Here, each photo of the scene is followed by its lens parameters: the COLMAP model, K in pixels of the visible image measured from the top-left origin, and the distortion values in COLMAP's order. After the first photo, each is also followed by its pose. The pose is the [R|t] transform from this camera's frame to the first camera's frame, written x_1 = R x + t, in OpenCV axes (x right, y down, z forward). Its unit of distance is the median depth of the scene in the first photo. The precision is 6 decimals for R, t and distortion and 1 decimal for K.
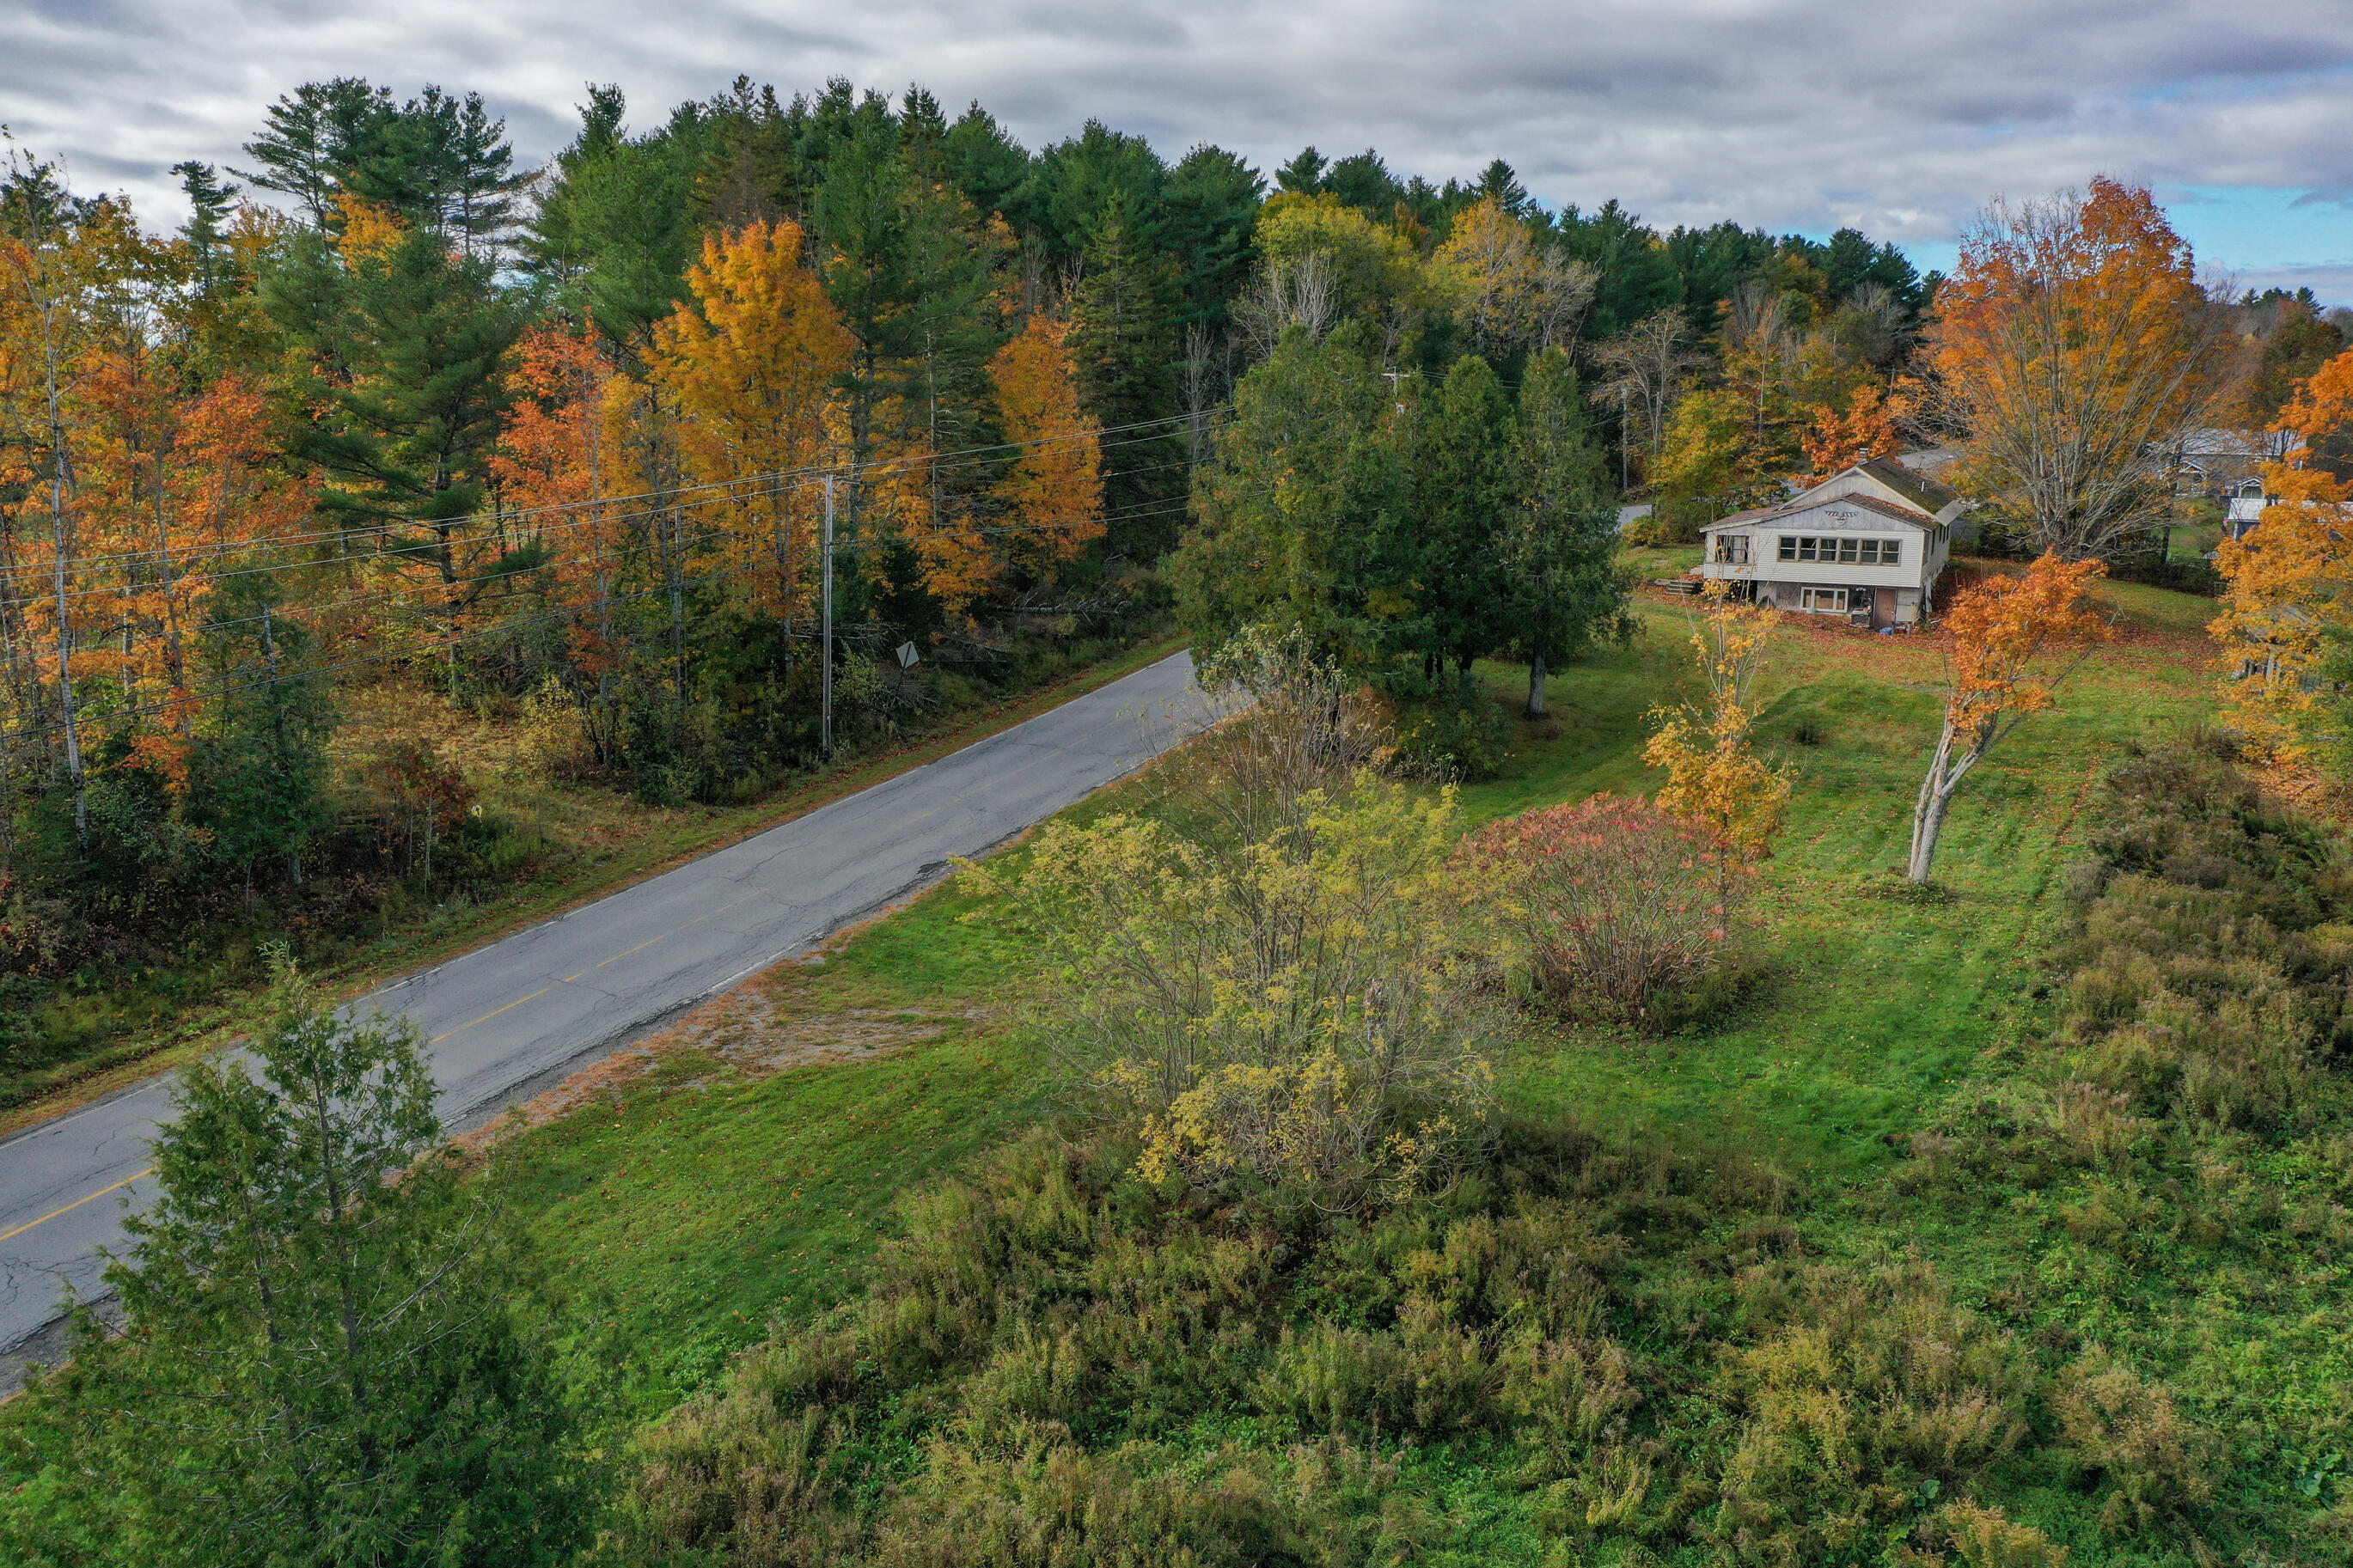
lens RADIAL K [[1871.9, 0, 1169.2], [0, 1871.9, 790.9], [0, 0, 1]] dist [-0.002694, 0.010676]
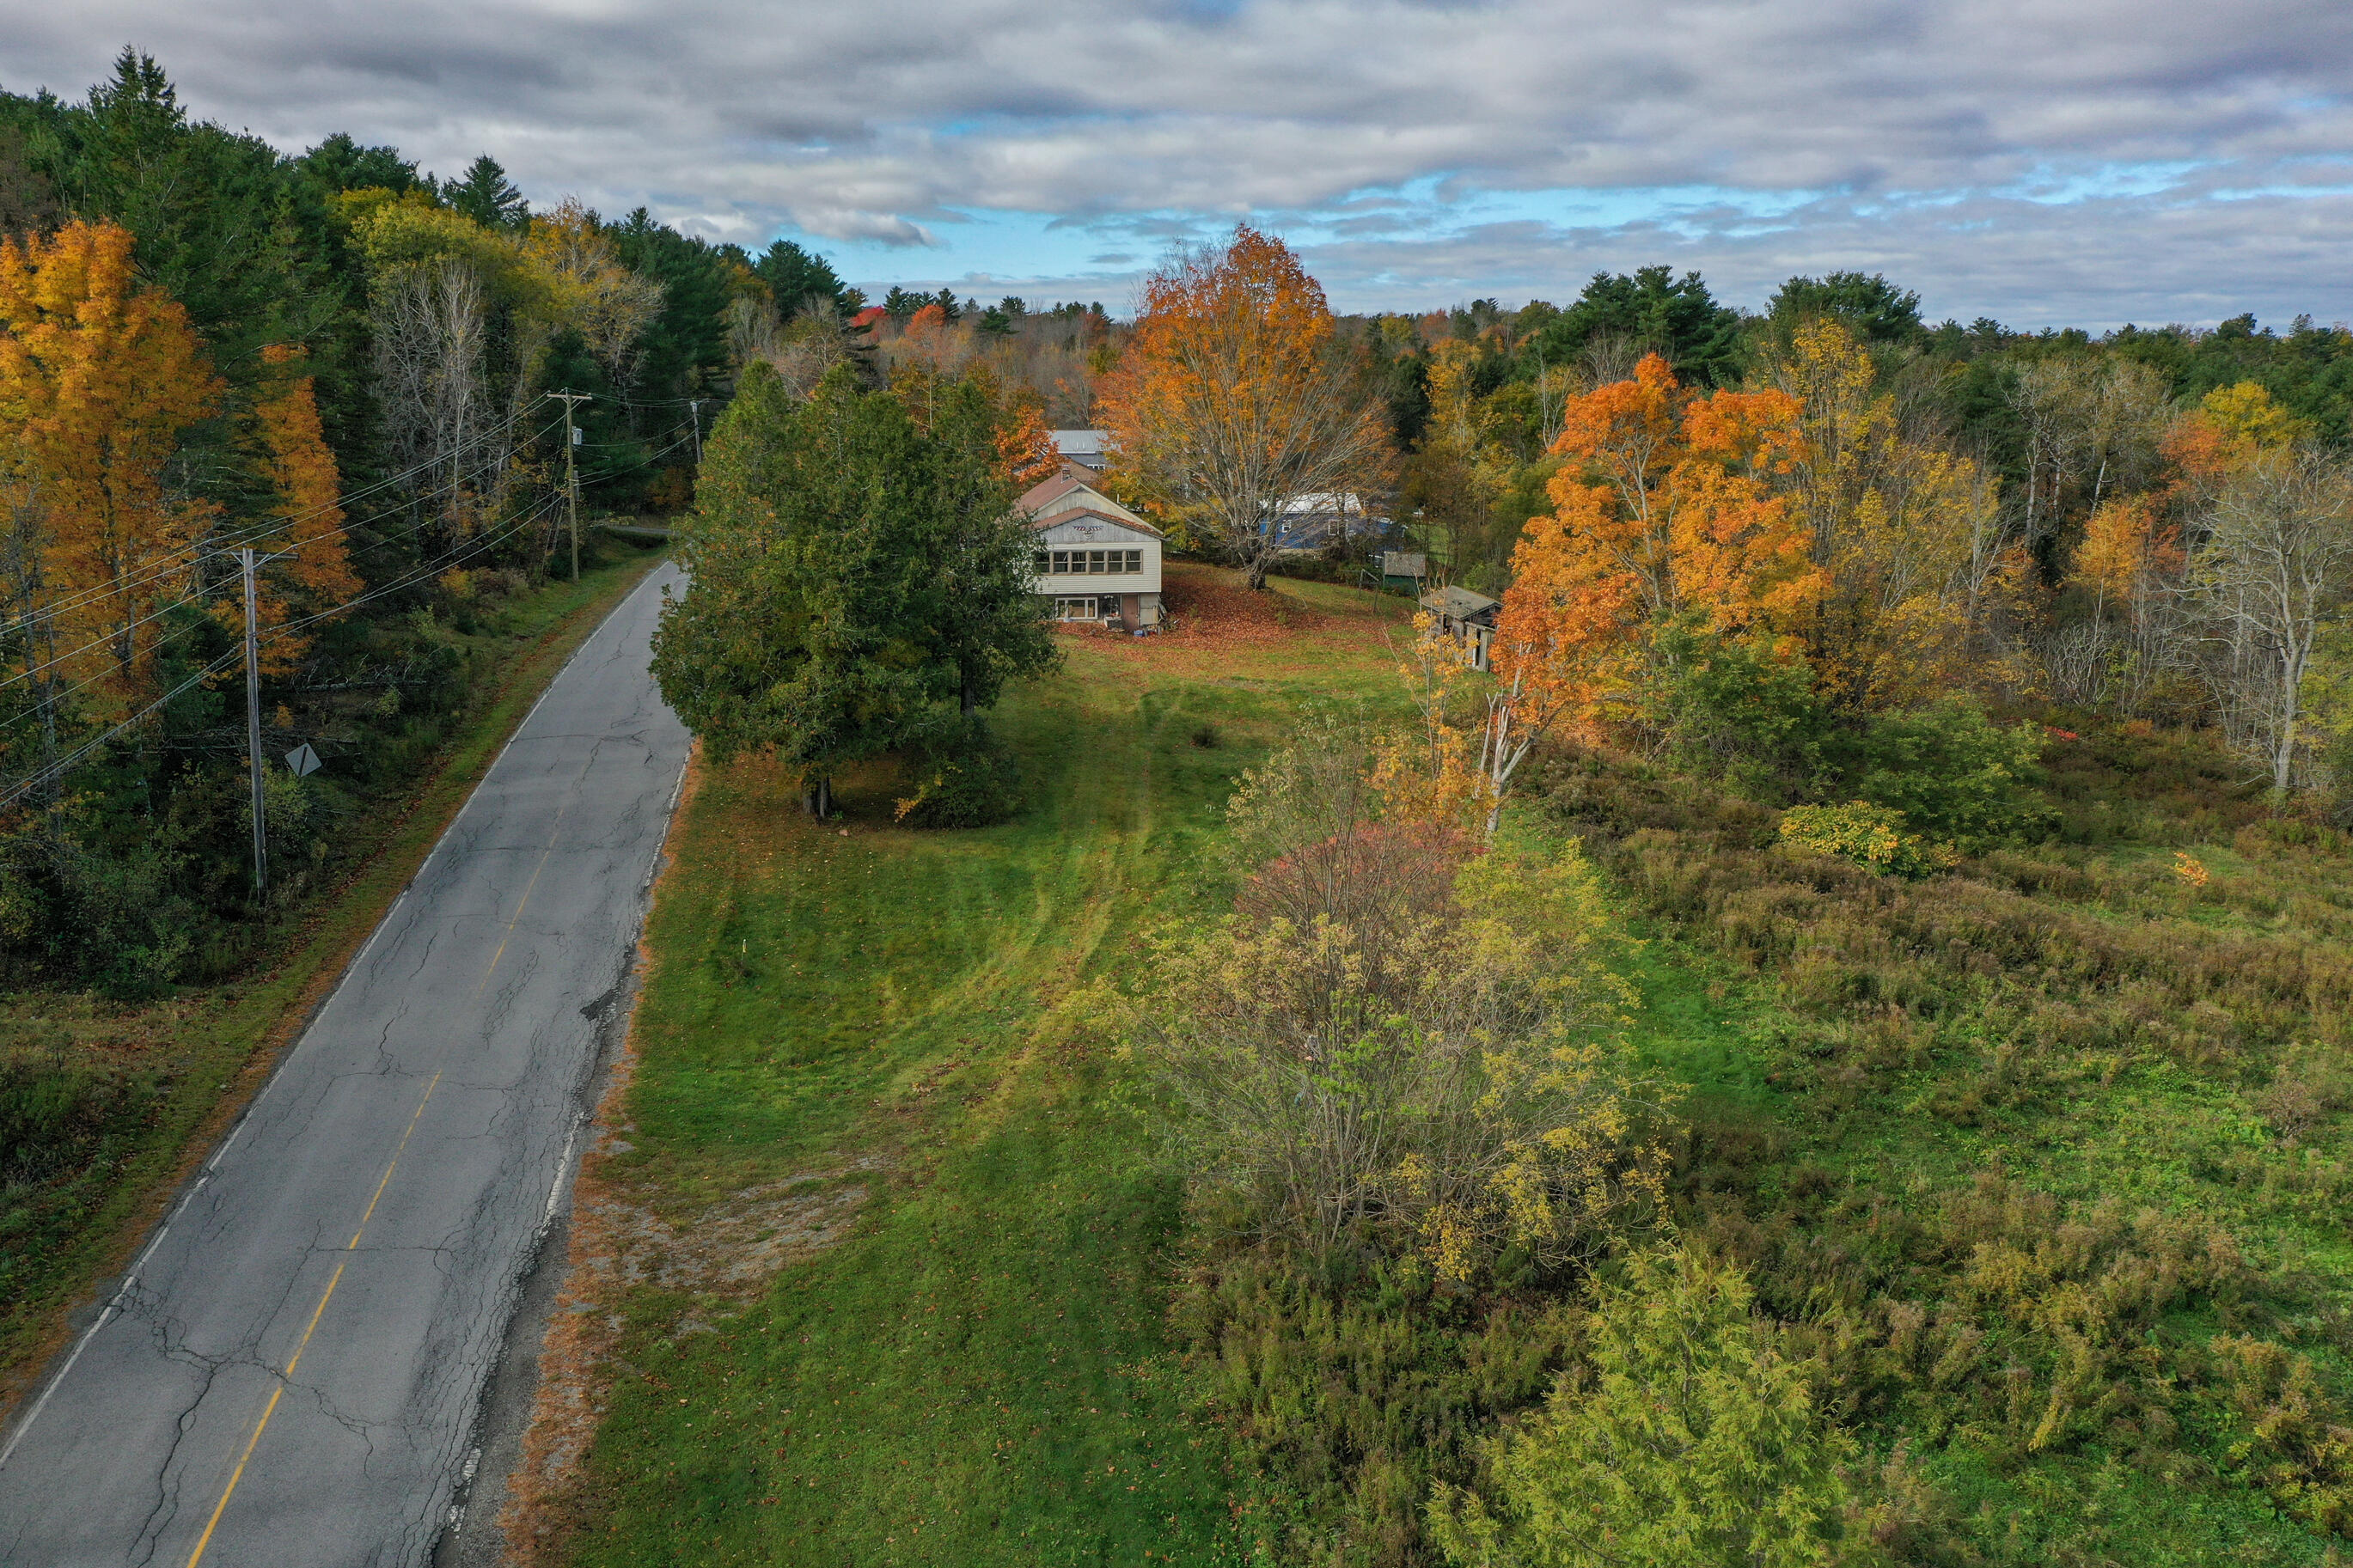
lens RADIAL K [[1871.9, 0, 1176.8], [0, 1871.9, 765.6], [0, 0, 1]] dist [-0.002694, 0.010676]
pose [[0.824433, -0.114318, 0.554294, -0.205341], [0.120576, 0.992381, 0.025330, -0.033278], [-0.552966, 0.045952, 0.831936, 0.082592]]
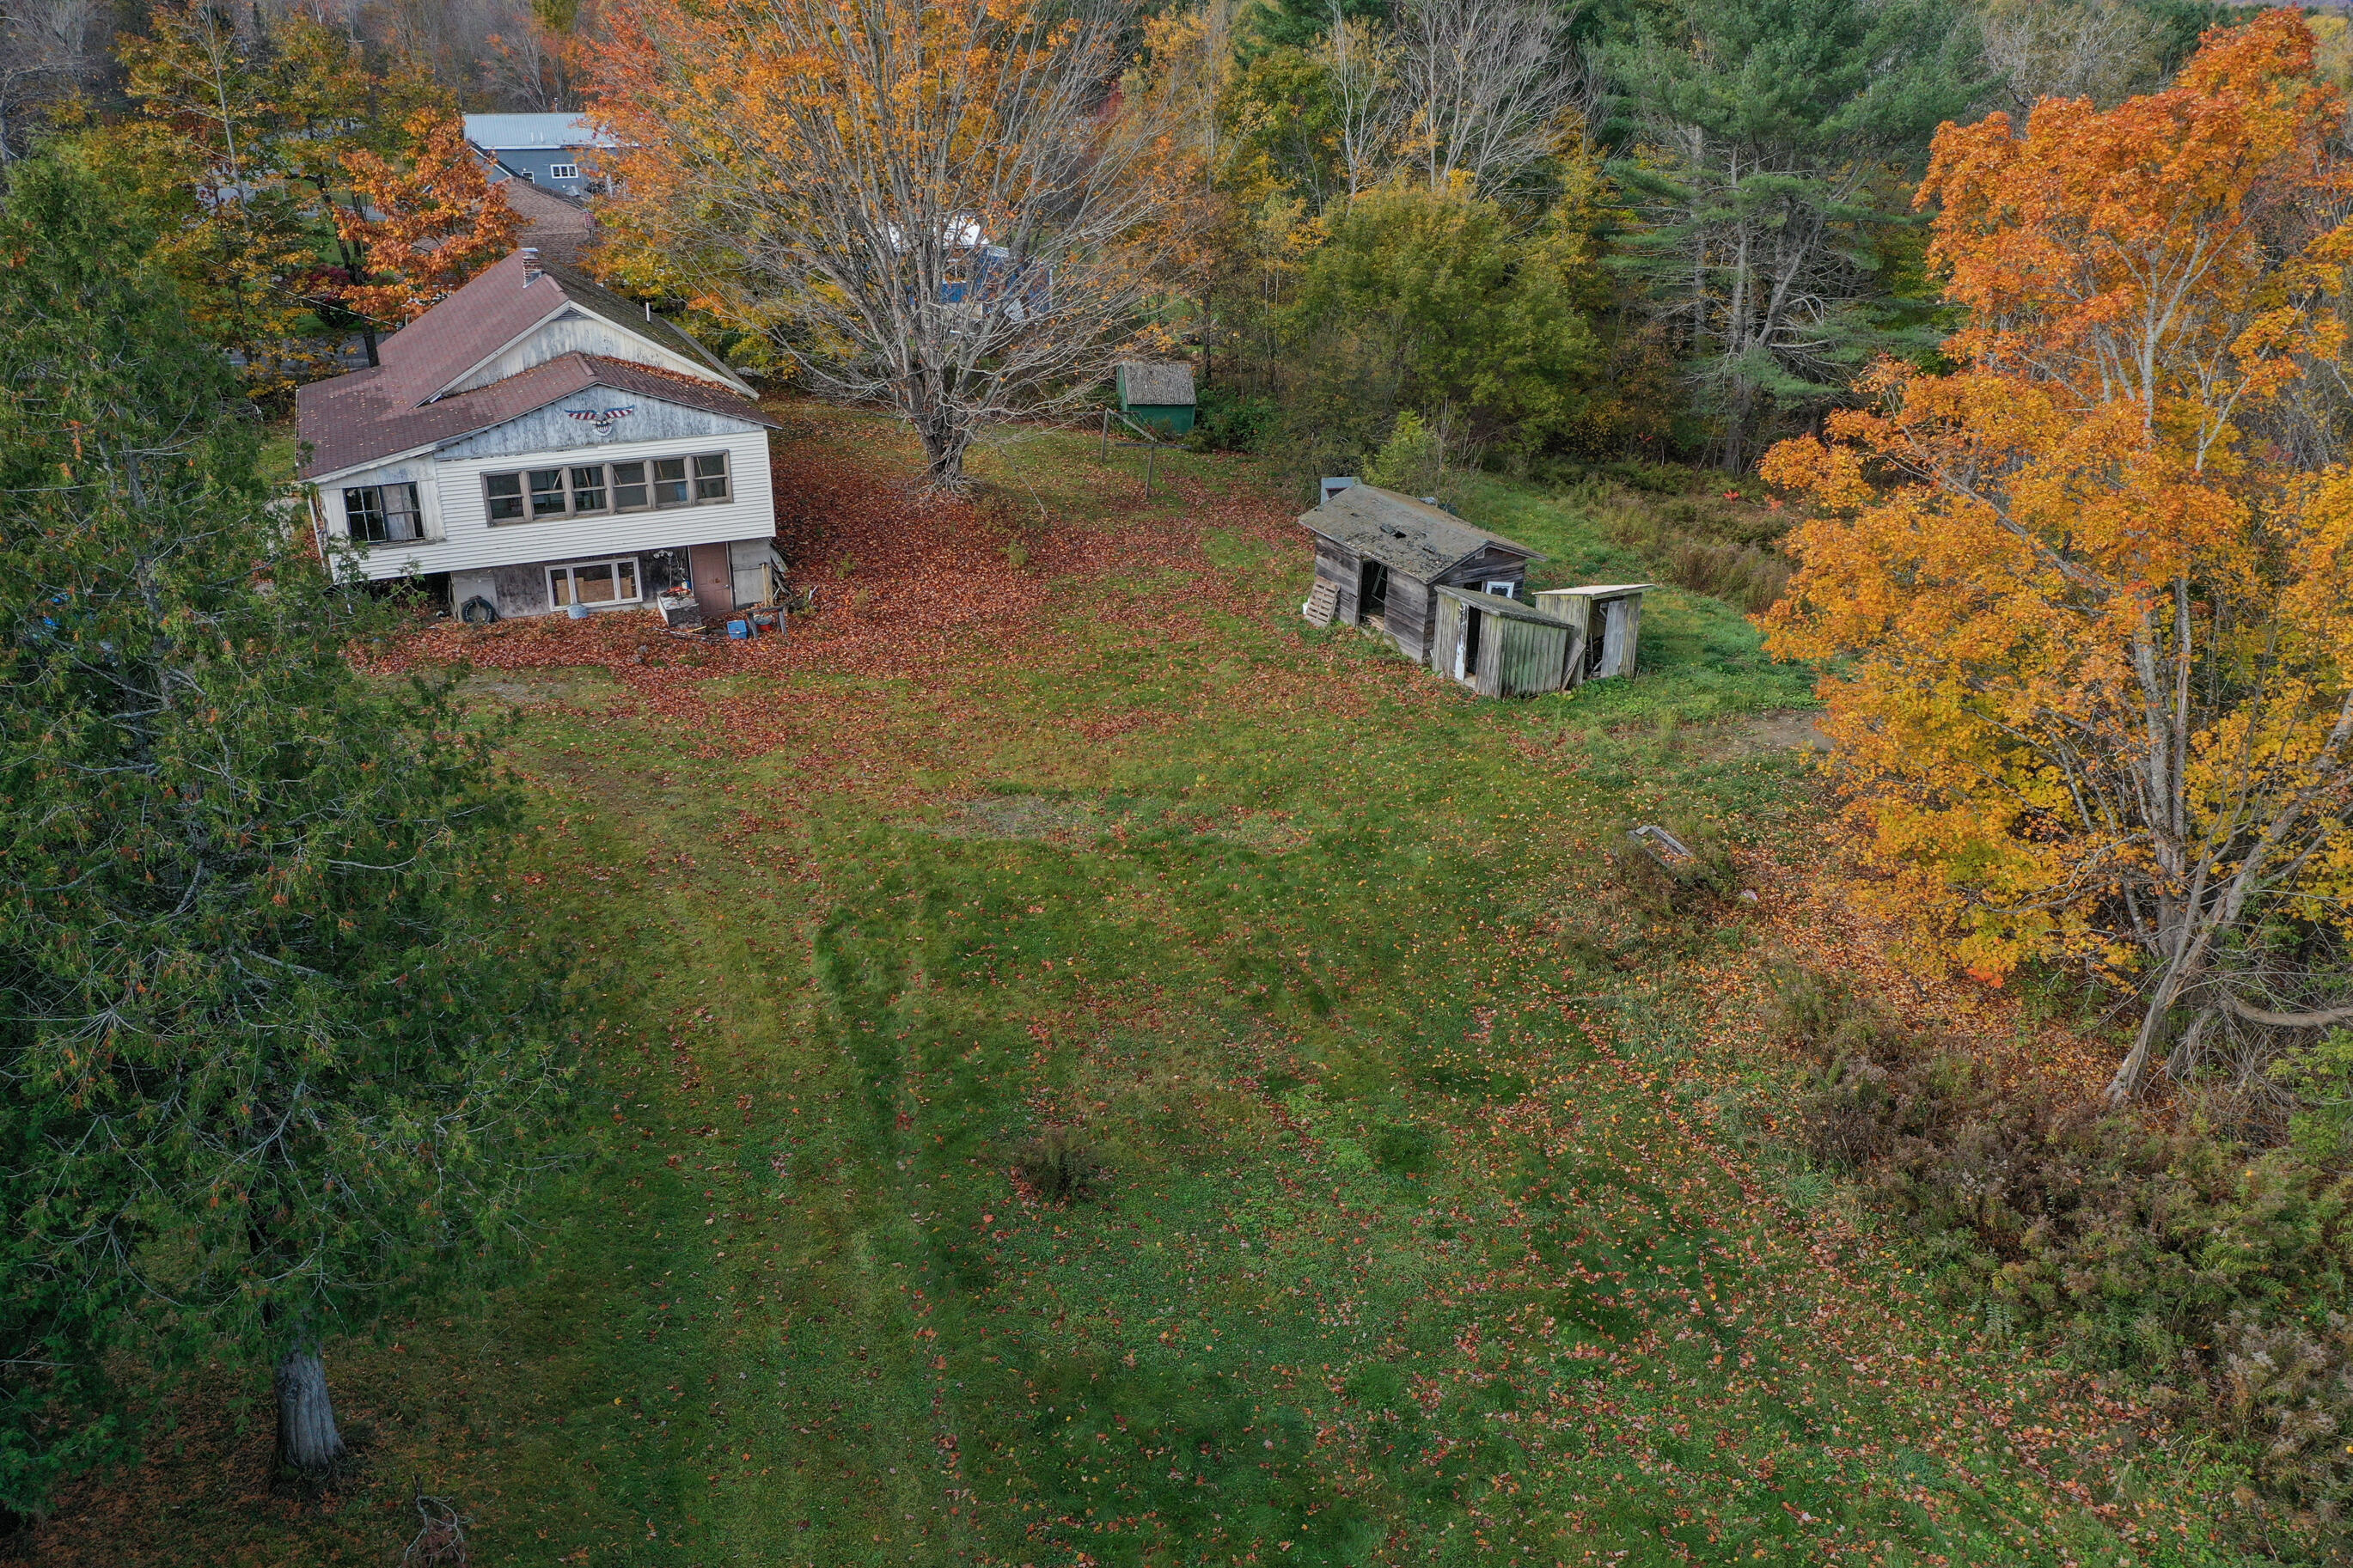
lens RADIAL K [[1871.9, 0, 1166.3], [0, 1871.9, 789.2], [0, 0, 1]] dist [-0.002694, 0.010676]
pose [[0.650769, -0.291550, 0.701069, 0.086855], [0.169876, 0.955841, 0.239813, -0.143227], [-0.740028, -0.036968, 0.671559, 0.554405]]
